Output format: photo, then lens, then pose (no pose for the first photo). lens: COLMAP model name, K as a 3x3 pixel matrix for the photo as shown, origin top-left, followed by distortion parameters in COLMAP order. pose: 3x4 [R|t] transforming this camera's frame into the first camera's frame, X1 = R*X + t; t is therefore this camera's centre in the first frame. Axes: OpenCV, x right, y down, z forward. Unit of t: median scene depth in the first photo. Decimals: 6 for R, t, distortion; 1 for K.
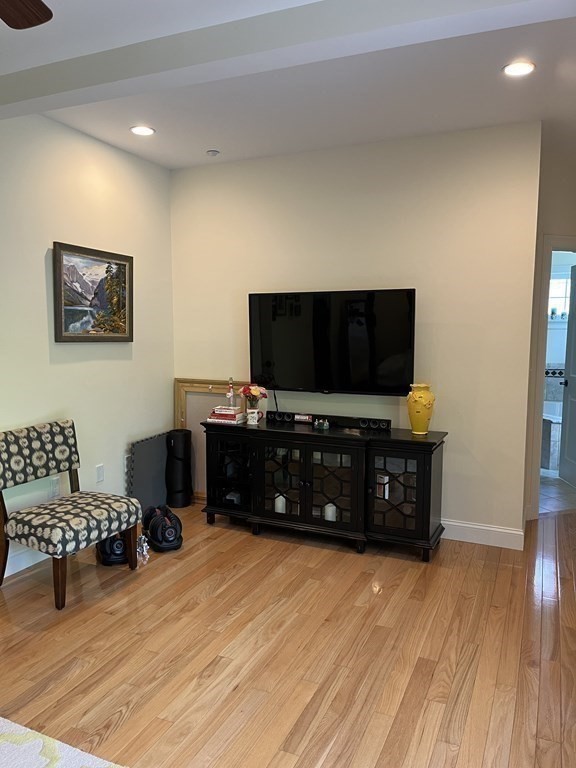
lens RADIAL K [[580.5, 0, 287.0], [0, 580.5, 390.5], [0, 0, 1]] dist [0.064272, -0.075705]
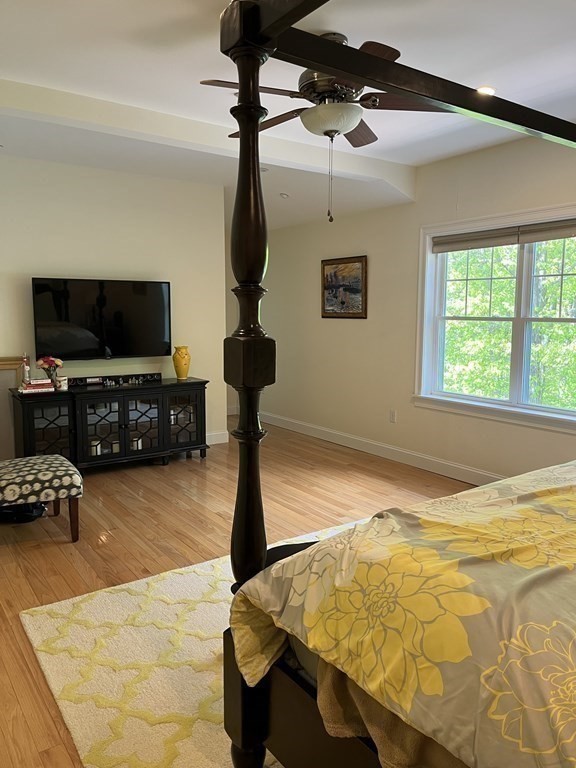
lens RADIAL K [[580.5, 0, 289.7], [0, 580.5, 379.7], [0, 0, 1]] dist [0.064272, -0.075705]
pose [[0.506849, -0.104108, 0.855725, -0.848724], [0.087497, 0.993767, 0.069077, -0.004070], [-0.857583, 0.039861, 0.512799, -0.011411]]
